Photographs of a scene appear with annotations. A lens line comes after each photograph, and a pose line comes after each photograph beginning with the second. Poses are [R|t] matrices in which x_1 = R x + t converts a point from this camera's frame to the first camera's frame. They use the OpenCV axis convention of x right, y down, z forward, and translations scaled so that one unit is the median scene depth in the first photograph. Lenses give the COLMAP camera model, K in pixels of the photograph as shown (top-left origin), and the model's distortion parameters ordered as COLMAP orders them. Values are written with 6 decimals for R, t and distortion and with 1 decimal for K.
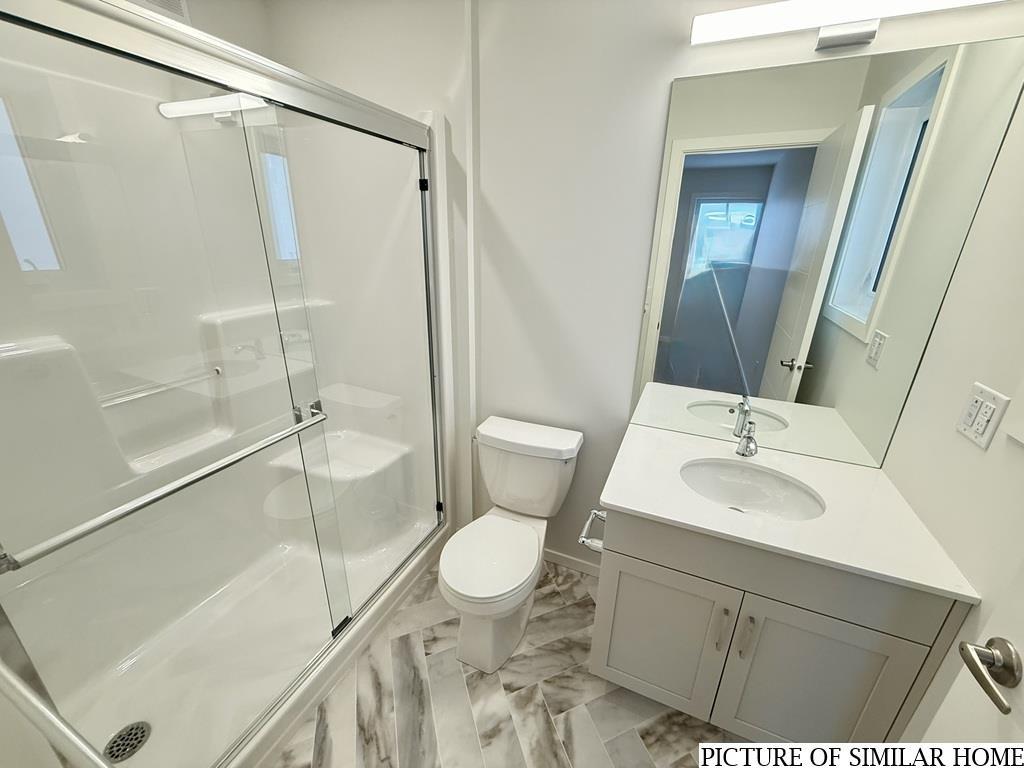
lens RADIAL K [[407.5, 0, 511.2], [0, 407.5, 383.7], [0, 0, 1]] dist [0.000030, 0.000305]
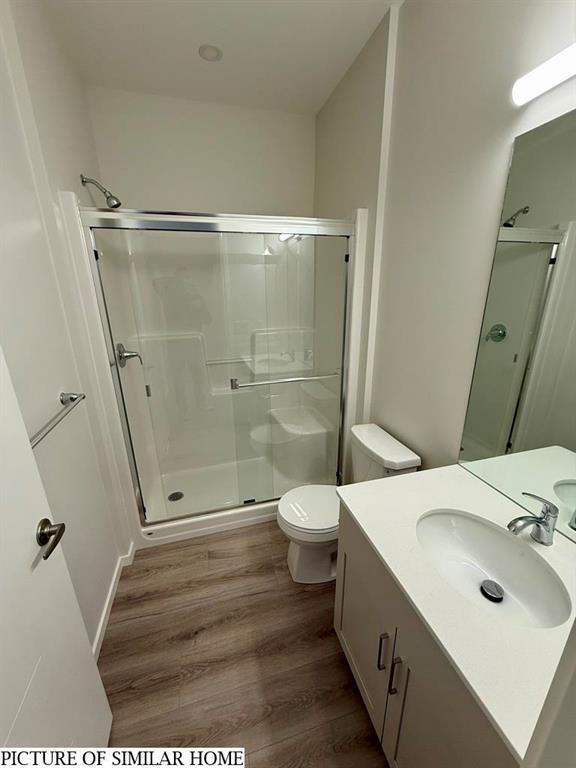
lens RADIAL K [[305.6, 0, 288.0], [0, 305.6, 384.0], [0, 0, 1]] dist [0.000030, 0.000305]
pose [[0.636310, 0.221531, -0.738941, 0.560391], [-0.246506, 0.966050, 0.077348, -0.063881], [0.730989, 0.132936, 0.669315, 0.126129]]
